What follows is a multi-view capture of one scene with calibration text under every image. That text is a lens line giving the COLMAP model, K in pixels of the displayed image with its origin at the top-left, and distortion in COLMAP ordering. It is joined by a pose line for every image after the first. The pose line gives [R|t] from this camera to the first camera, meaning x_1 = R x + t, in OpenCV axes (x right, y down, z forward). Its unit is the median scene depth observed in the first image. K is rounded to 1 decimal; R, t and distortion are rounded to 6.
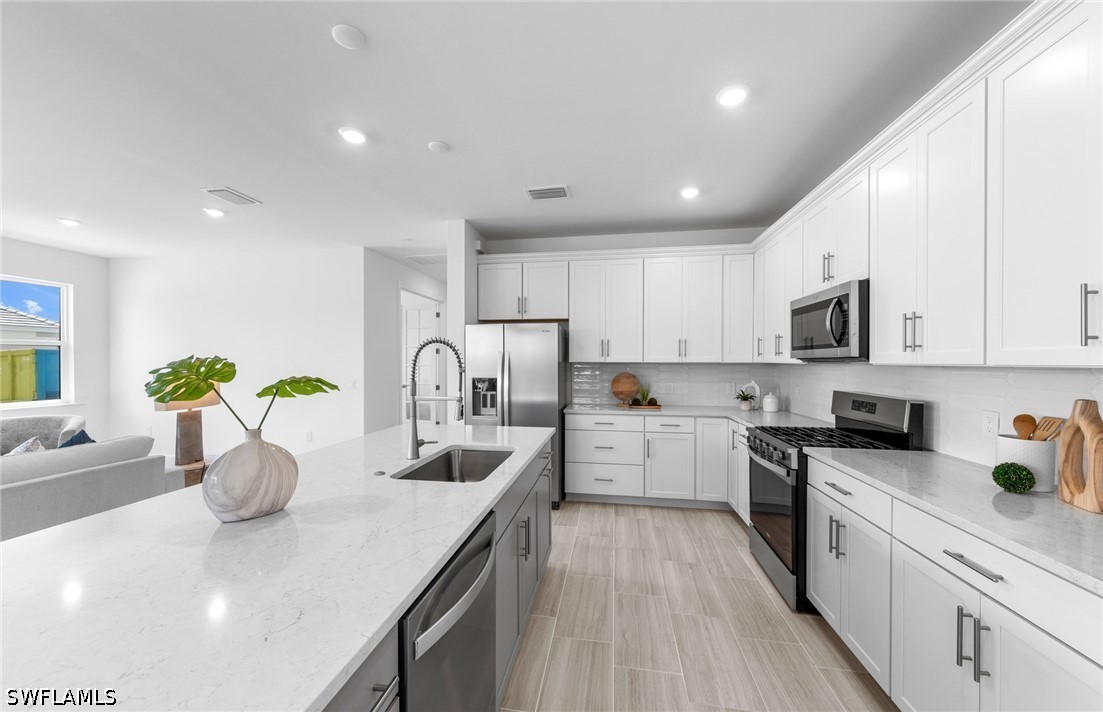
lens RADIAL K [[407.6, 0, 545.6], [0, 407.6, 365.0], [0, 0, 1]] dist [0.004366, -0.000401]
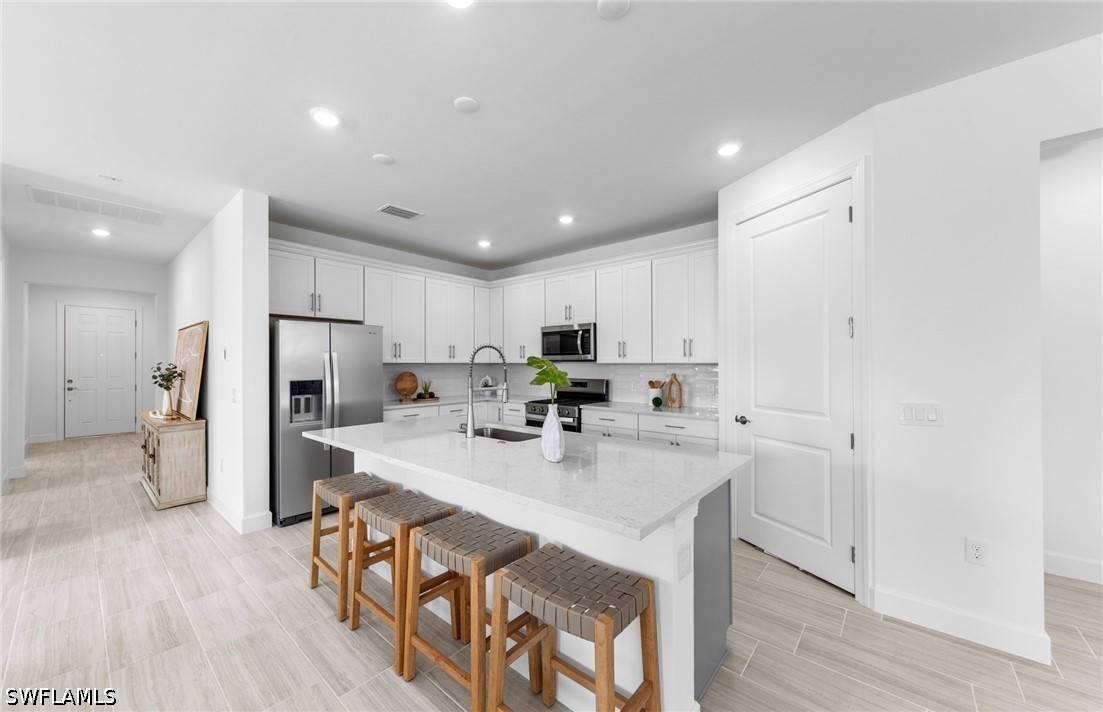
lens RADIAL K [[407.6, 0, 547.1], [0, 407.6, 363.0], [0, 0, 1]] dist [0.004366, -0.000401]
pose [[0.517436, -0.002905, 0.855717, -0.764884], [0.009452, 0.999953, -0.002320, 0.000182], [-0.855670, 0.009289, 0.517438, 0.077496]]
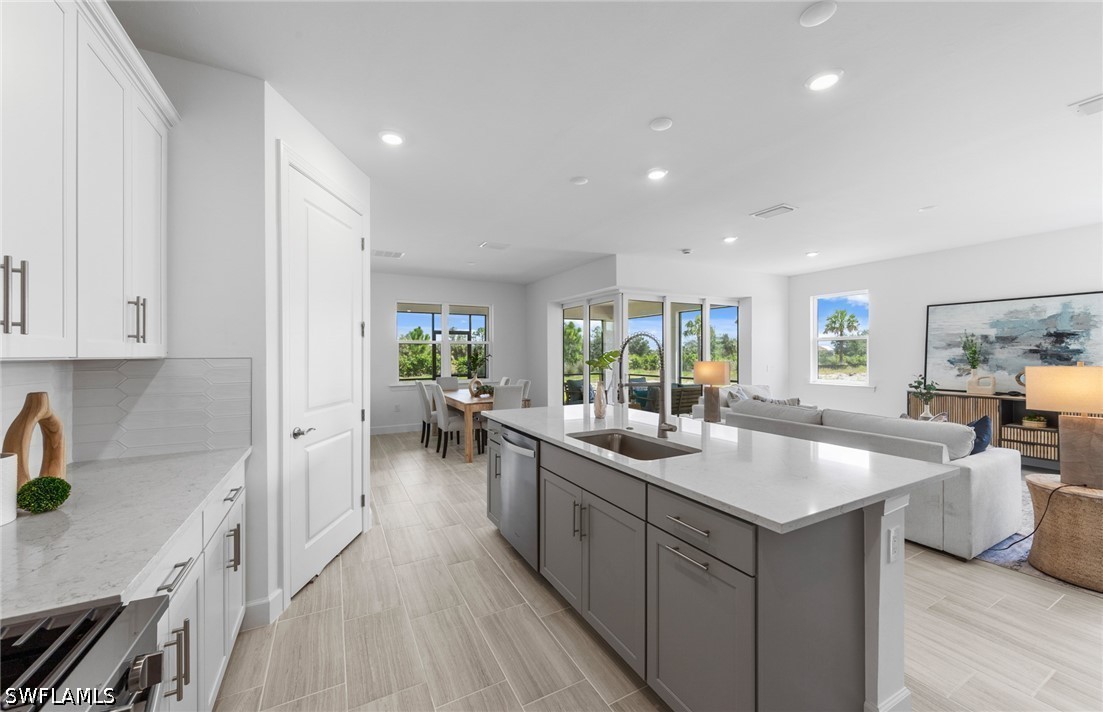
lens RADIAL K [[407.6, 0, 546.6], [0, 407.6, 353.9], [0, 0, 1]] dist [0.004366, -0.000401]
pose [[-0.795805, 0.001964, -0.605550, 0.371101], [-0.000453, 0.999993, 0.003839, -0.005493], [0.605553, 0.003329, -0.795798, 1.013080]]
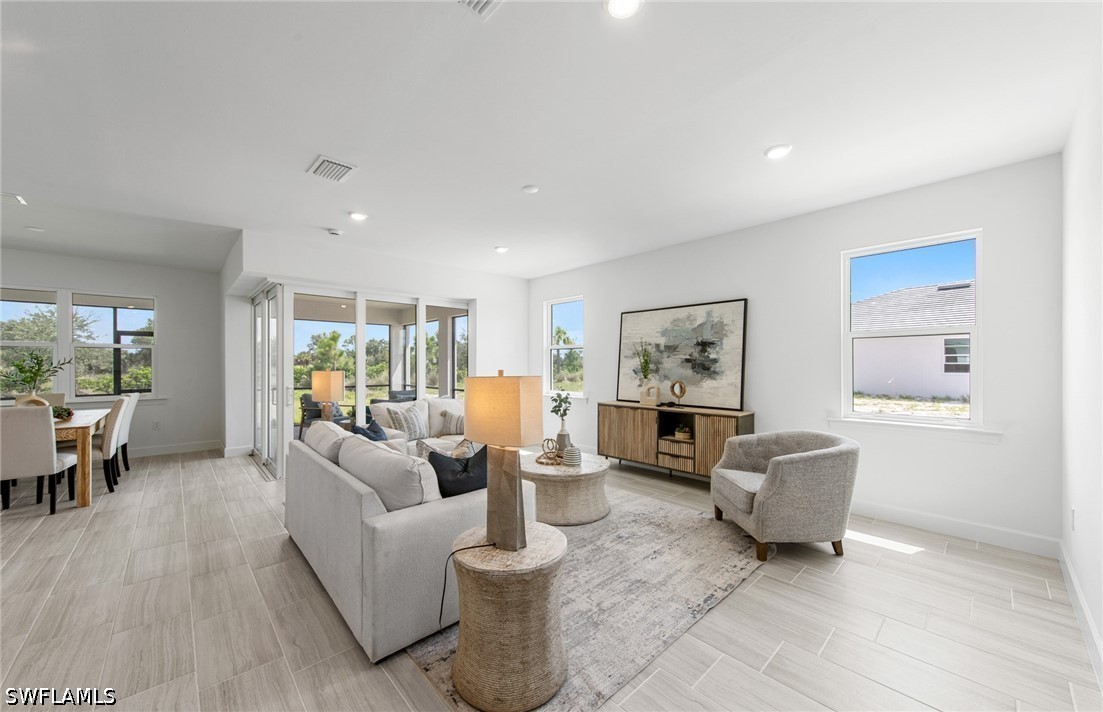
lens RADIAL K [[407.6, 0, 546.6], [0, 407.6, 364.5], [0, 0, 1]] dist [0.004366, -0.000401]
pose [[-0.613041, -0.000617, -0.790051, -0.485120], [-0.005299, 0.999980, 0.003330, 0.001811], [0.790033, 0.006228, -0.613032, 1.389459]]
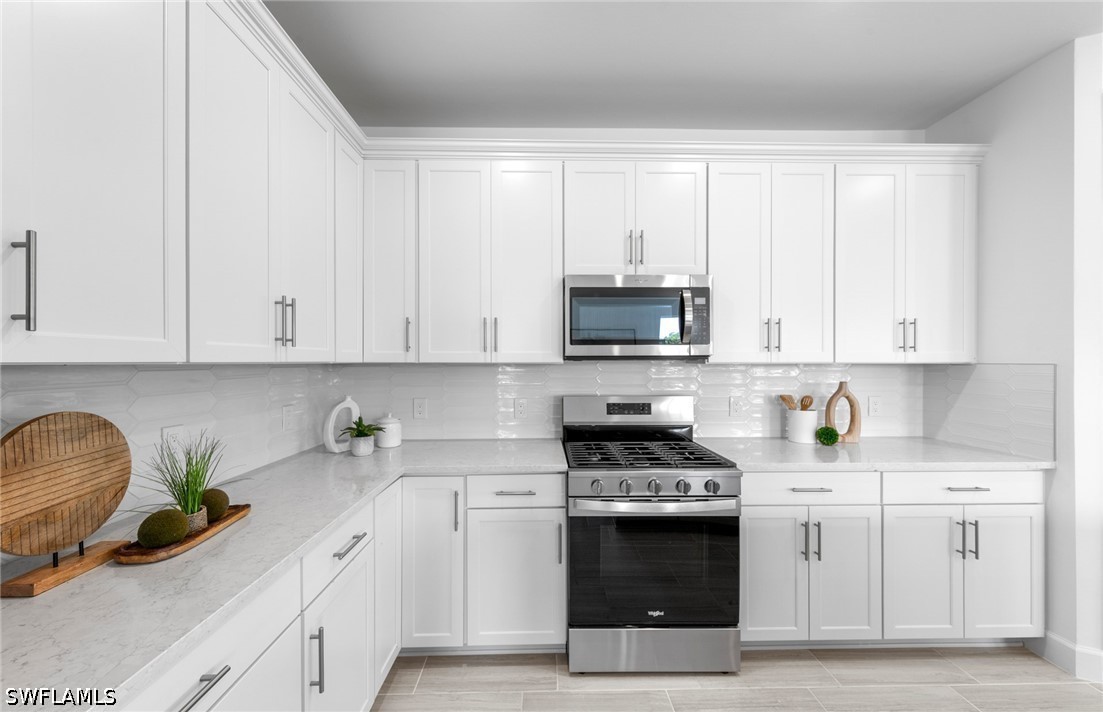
lens RADIAL K [[407.6, 0, 549.5], [0, 407.6, 362.0], [0, 0, 1]] dist [0.004366, -0.000401]
pose [[-0.190083, -0.003799, 0.981761, -0.072895], [0.007975, 0.999954, 0.005413, -0.008305], [-0.981736, 0.008859, -0.190044, 1.031259]]
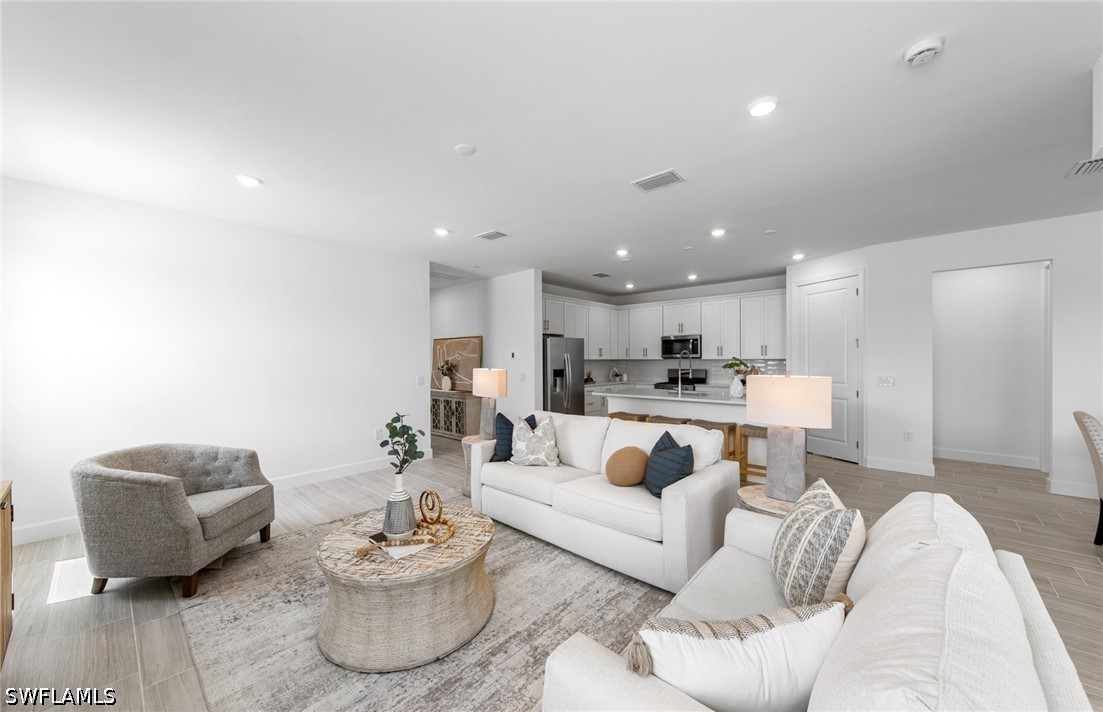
lens RADIAL K [[407.6, 0, 549.1], [0, 407.6, 363.0], [0, 0, 1]] dist [0.004366, -0.000401]
pose [[0.535123, -0.012311, 0.844685, -1.871559], [0.012070, 0.999903, 0.006927, -0.006660], [-0.844688, 0.006489, 0.535220, 0.154730]]
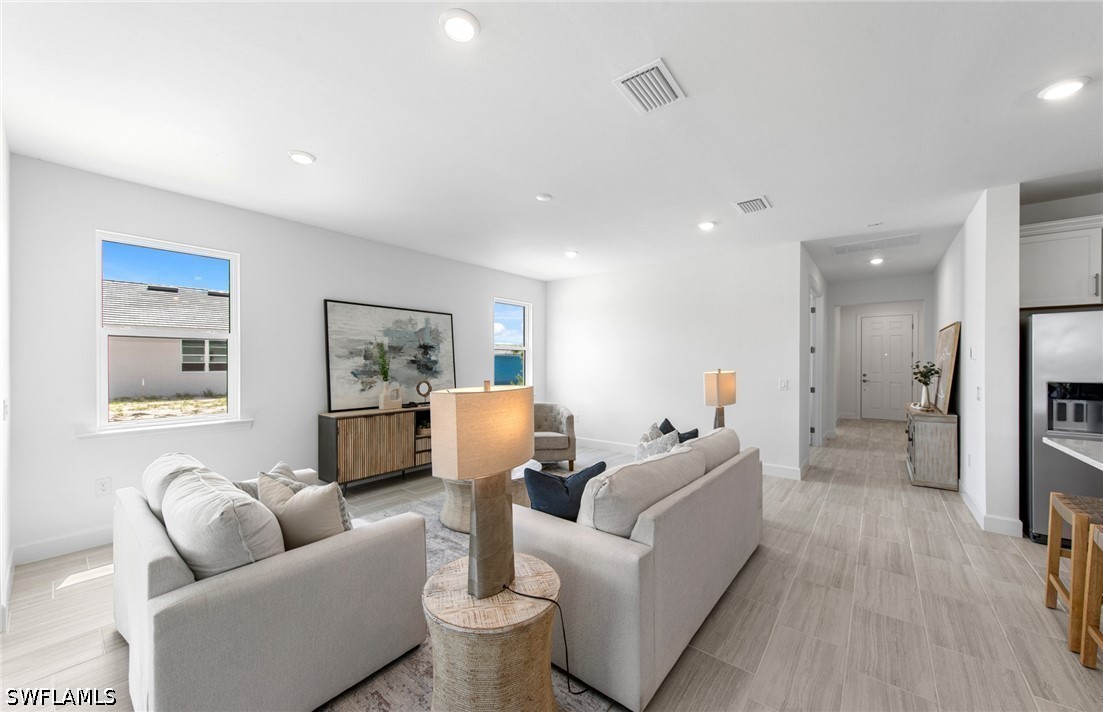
lens RADIAL K [[407.6, 0, 546.2], [0, 407.6, 363.7], [0, 0, 1]] dist [0.004366, -0.000401]
pose [[0.870462, 0.000082, -0.492235, -0.742236], [-0.001776, 0.999994, -0.002974, 0.000905], [0.492232, 0.003464, 0.870457, -0.182827]]
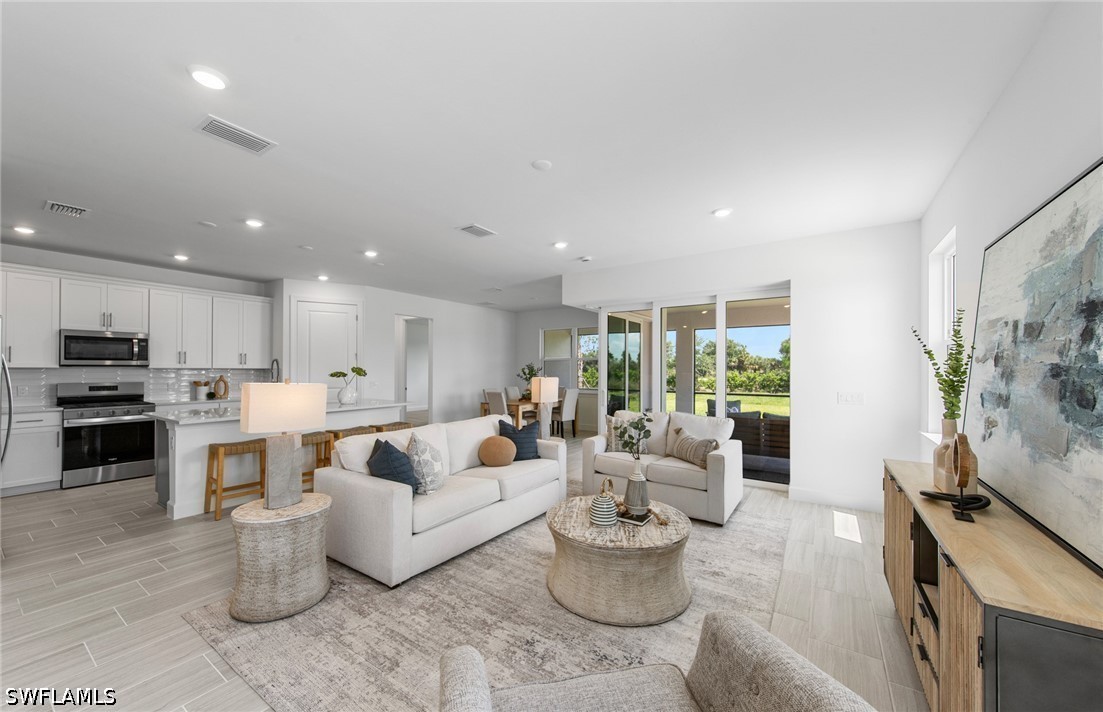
lens RADIAL K [[407.6, 0, 546.1], [0, 407.6, 364.9], [0, 0, 1]] dist [0.004366, -0.000401]
pose [[-0.910649, -0.001423, 0.413178, -1.625826], [-0.002379, 0.999996, -0.001799, -0.014497], [-0.413173, -0.002621, -0.910649, 1.499628]]
